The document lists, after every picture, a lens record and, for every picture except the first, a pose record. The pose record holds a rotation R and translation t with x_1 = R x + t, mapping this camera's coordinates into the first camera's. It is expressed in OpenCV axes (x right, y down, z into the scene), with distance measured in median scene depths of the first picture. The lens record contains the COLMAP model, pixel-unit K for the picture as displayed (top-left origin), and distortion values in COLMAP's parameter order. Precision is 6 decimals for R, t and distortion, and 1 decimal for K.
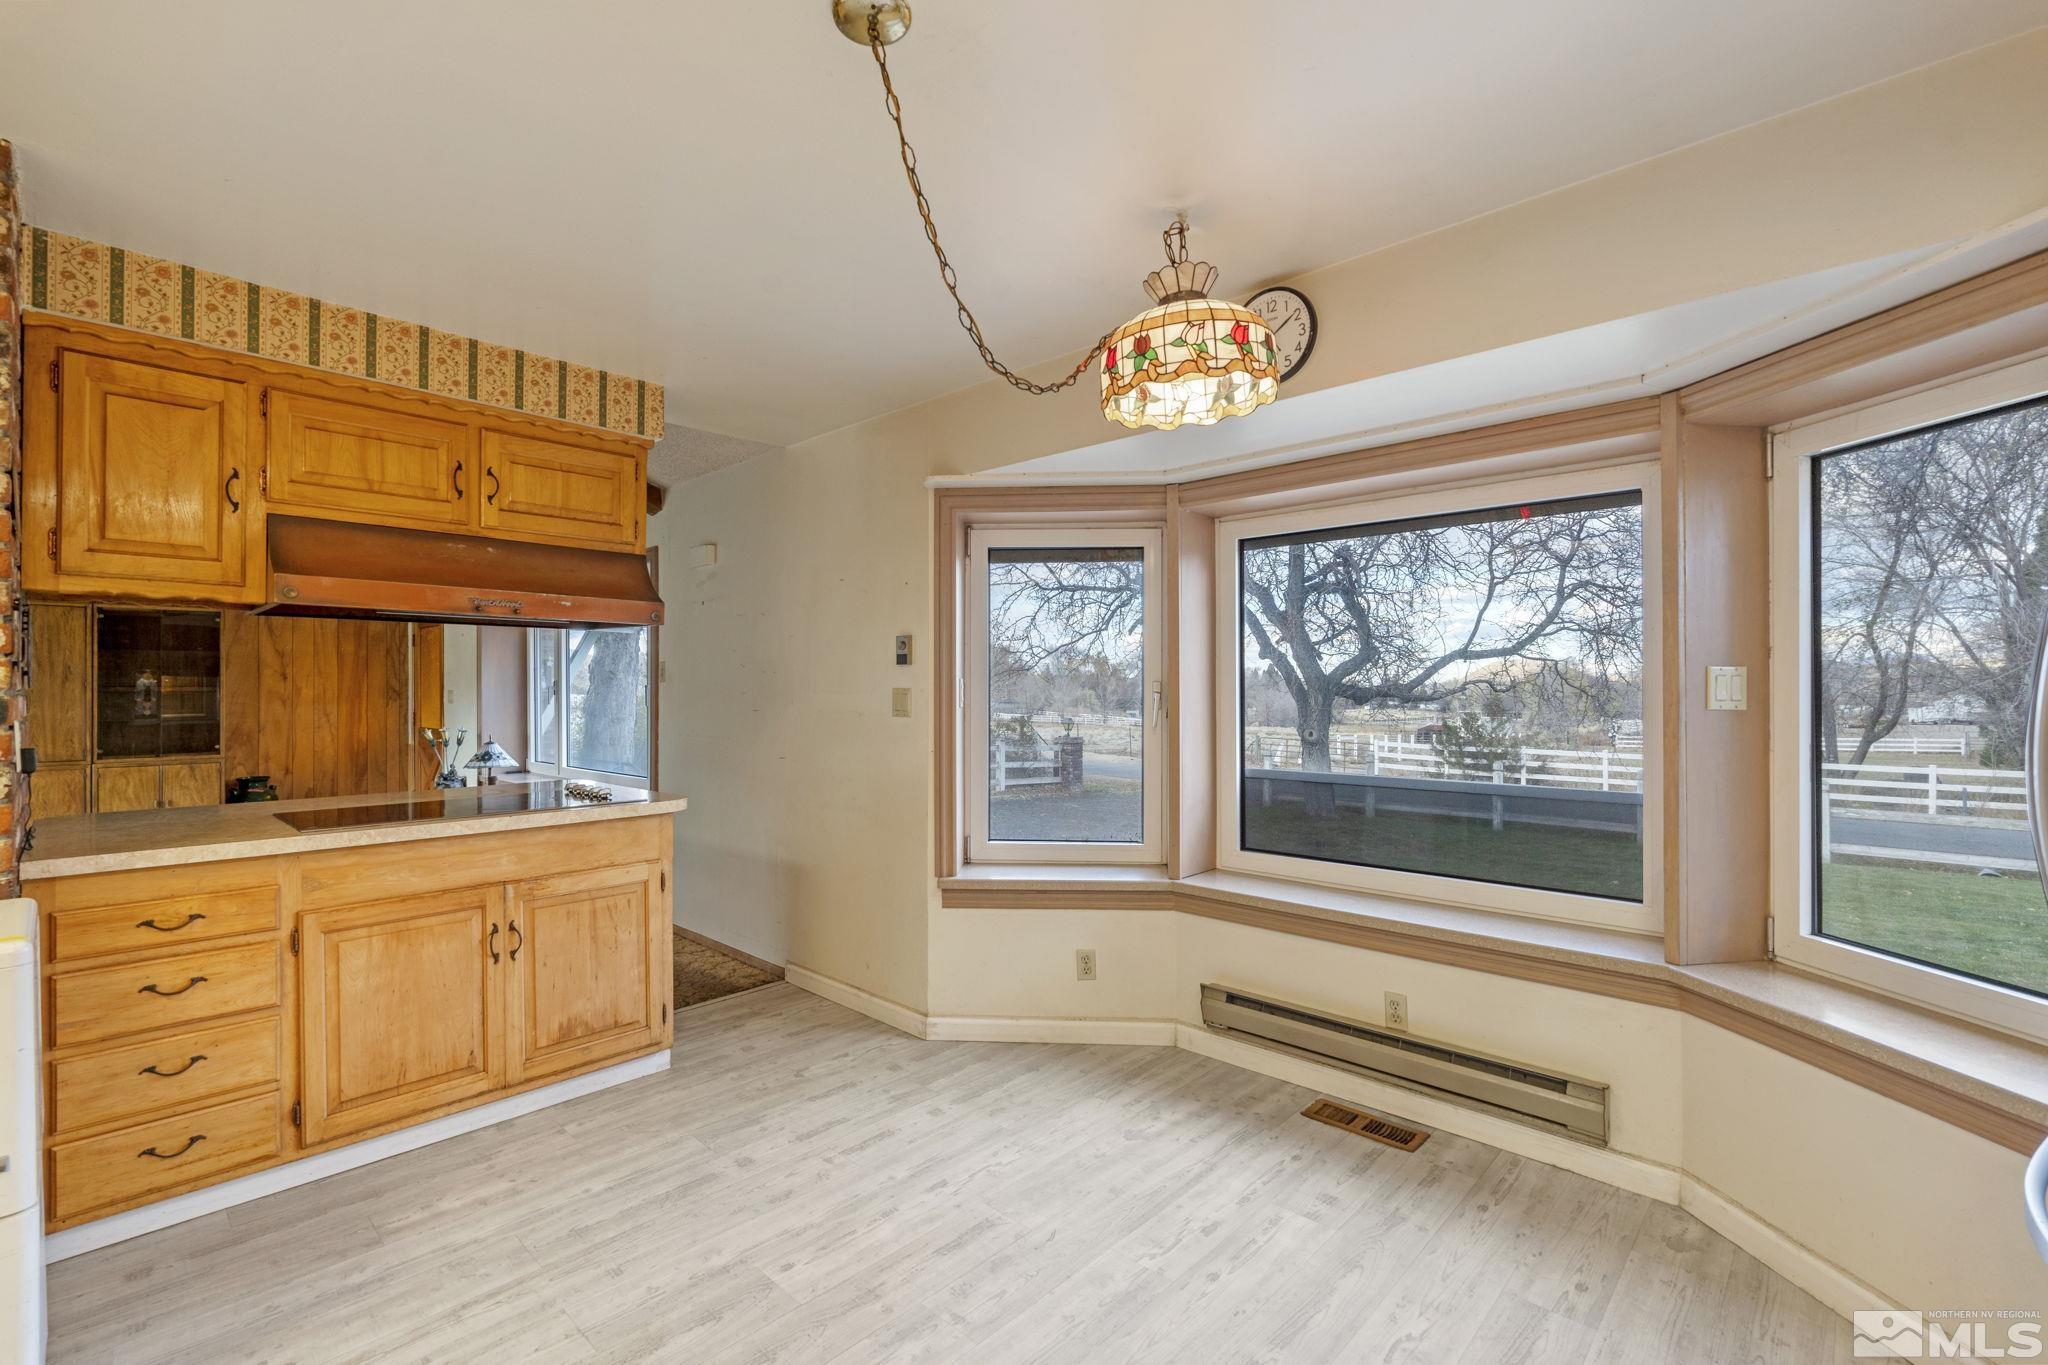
lens RADIAL K [[901.1, 0, 1021.8], [0, 901.1, 686.4], [0, 0, 1]] dist [-0.002251, -0.000538]
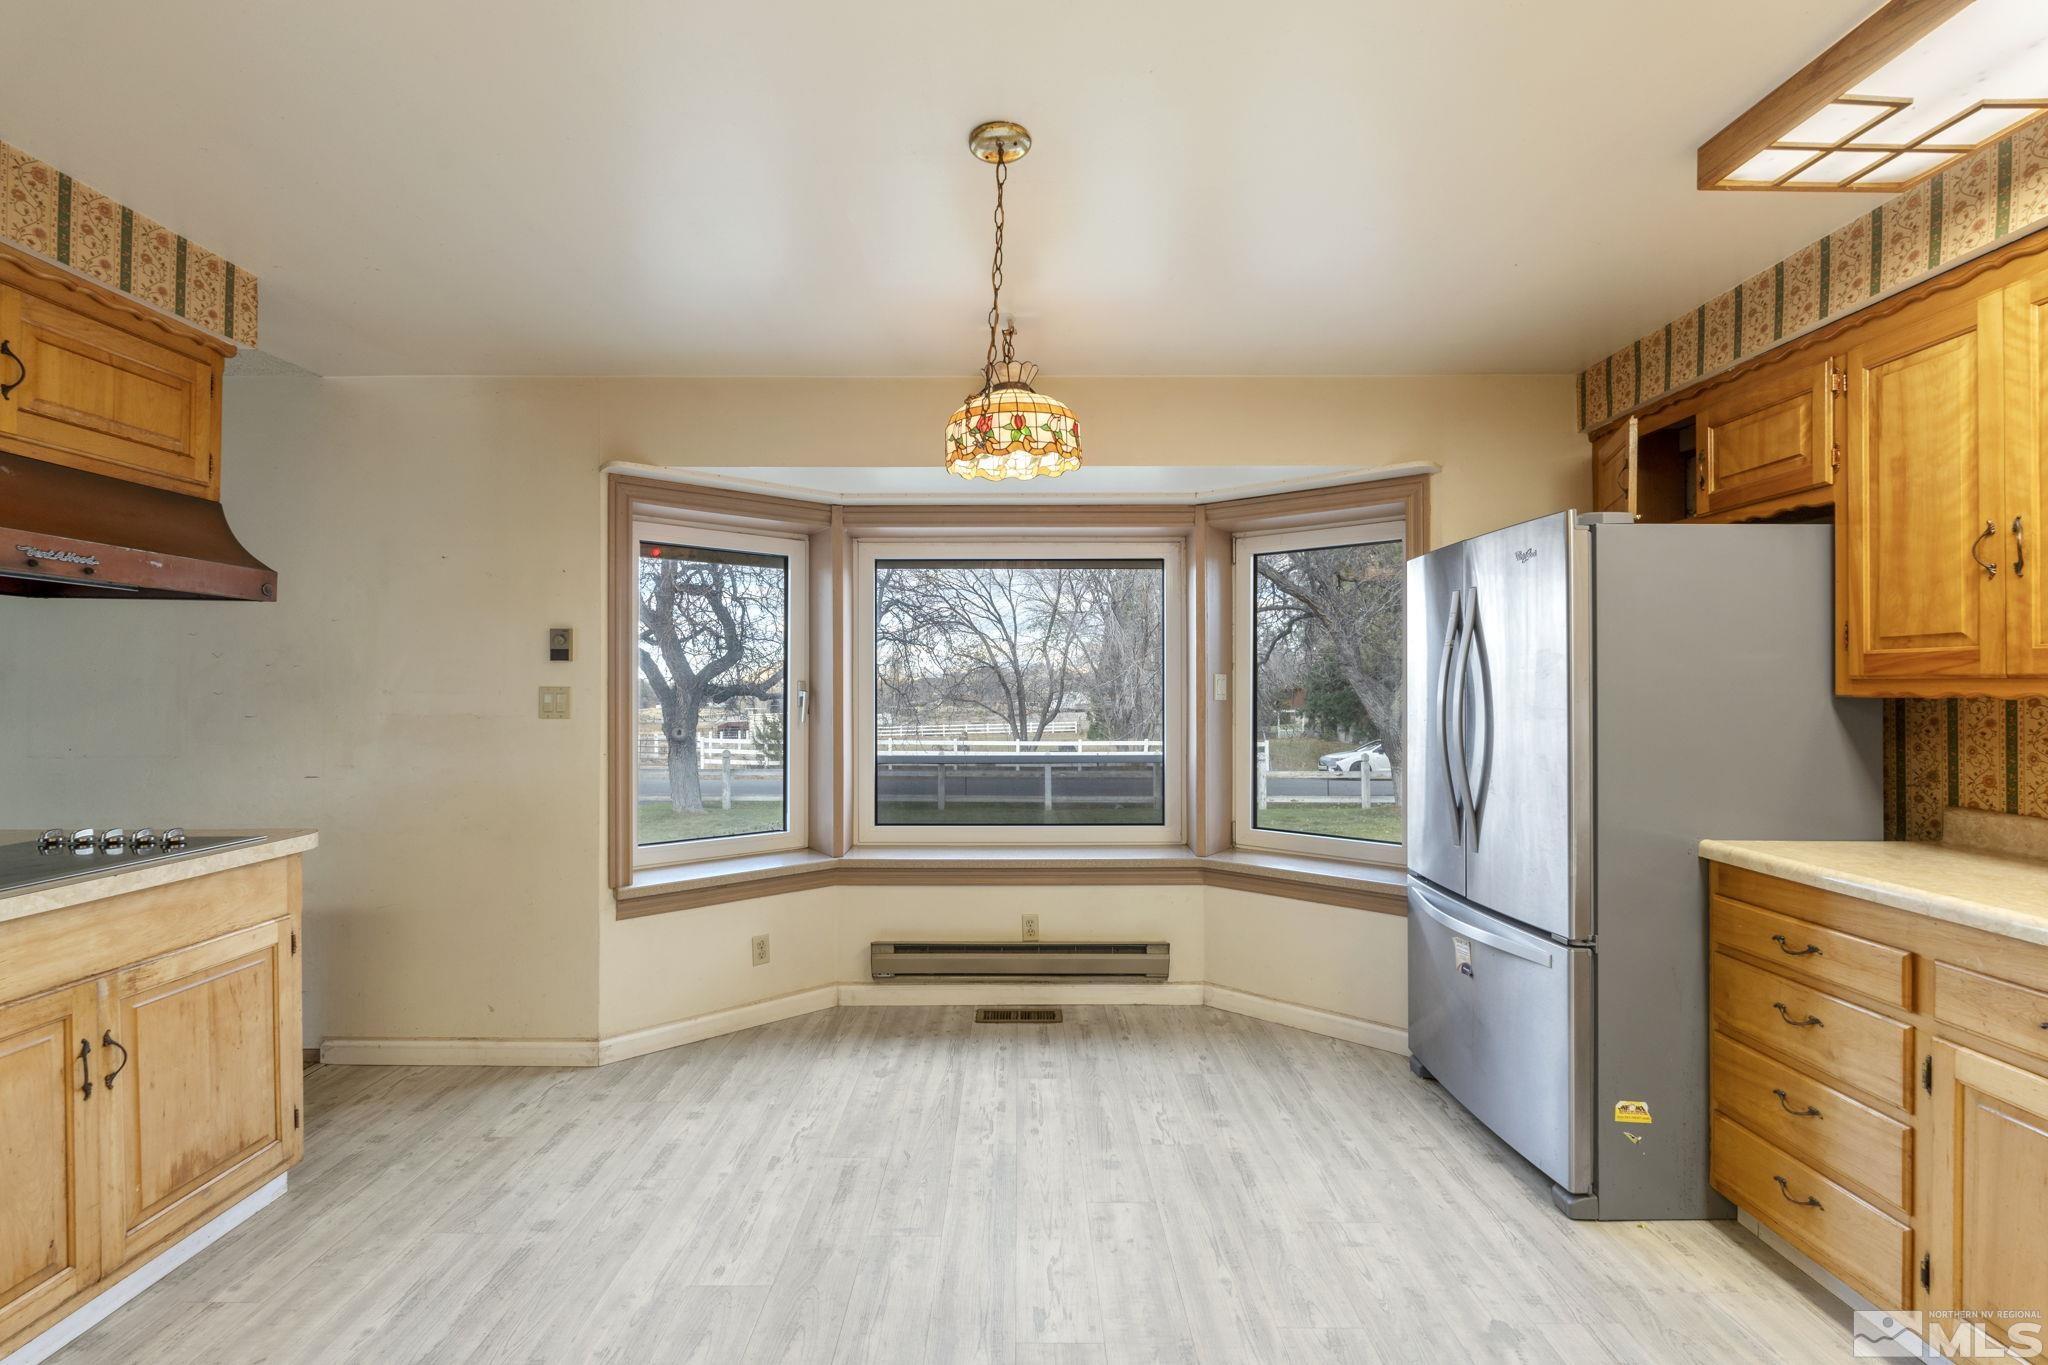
lens RADIAL K [[888.2, 0, 1018.6], [0, 888.2, 686.7], [0, 0, 1]] dist [-0.004679, -0.000180]
pose [[0.726692, 0.001279, 0.686962, -0.499662], [-0.002134, 0.999998, 0.000396, 0.000784], [-0.686960, -0.001754, 0.726693, 0.048499]]
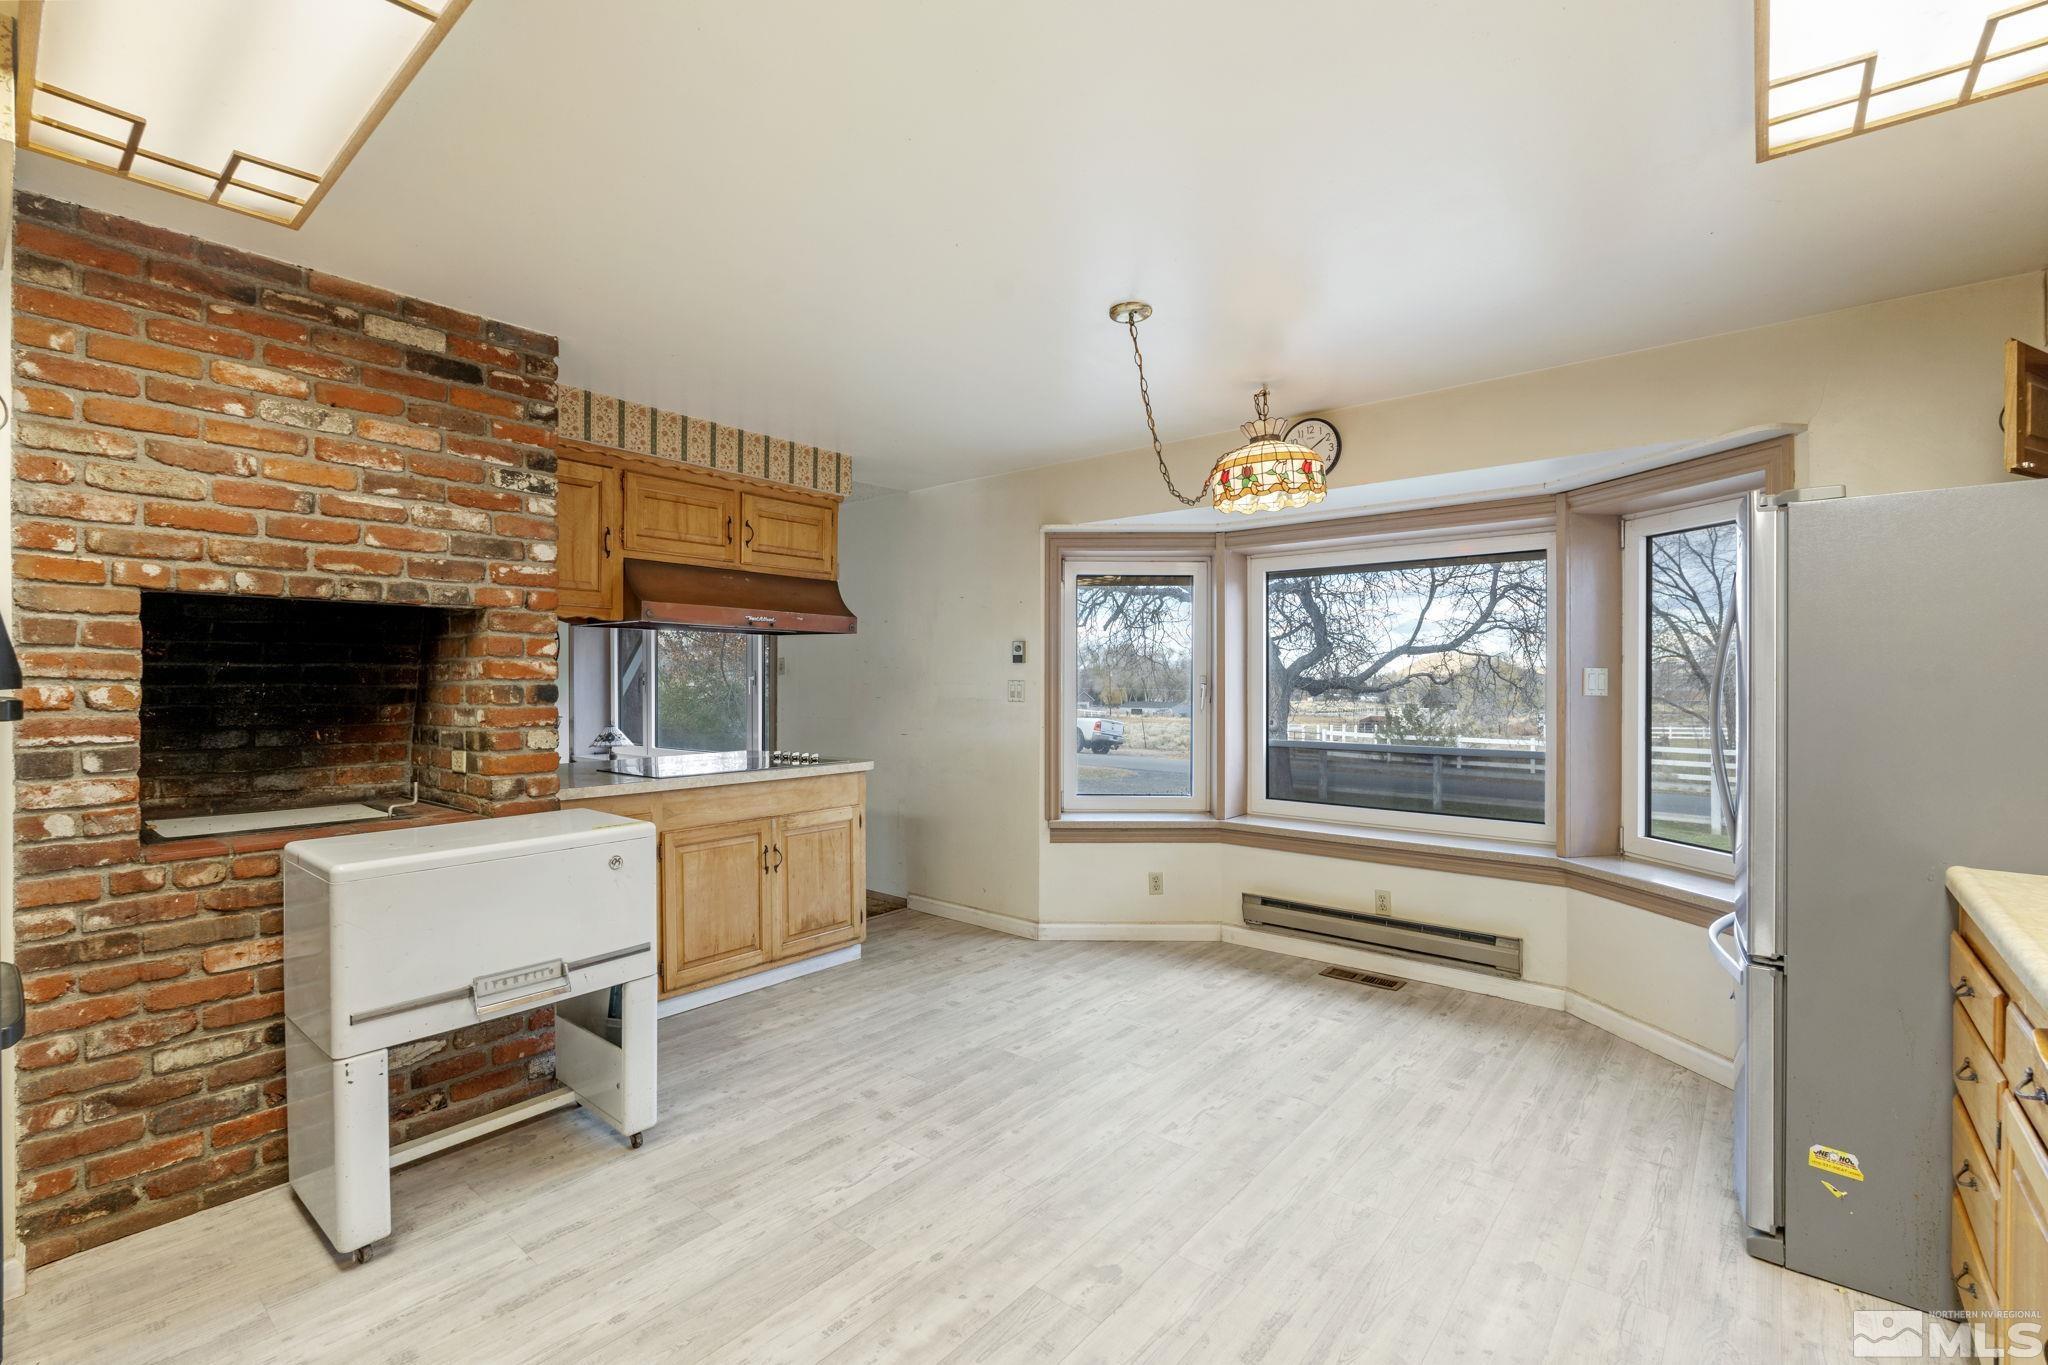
lens RADIAL K [[902.7, 0, 1024.0], [0, 902.7, 682.5], [0, 0, 1]] dist [-0.001311, 0.000058]
pose [[0.998195, 0.002287, 0.060014, -0.249407], [-0.002607, 0.999983, 0.005249, -0.002118], [-0.060001, -0.005396, 0.998184, -0.416298]]
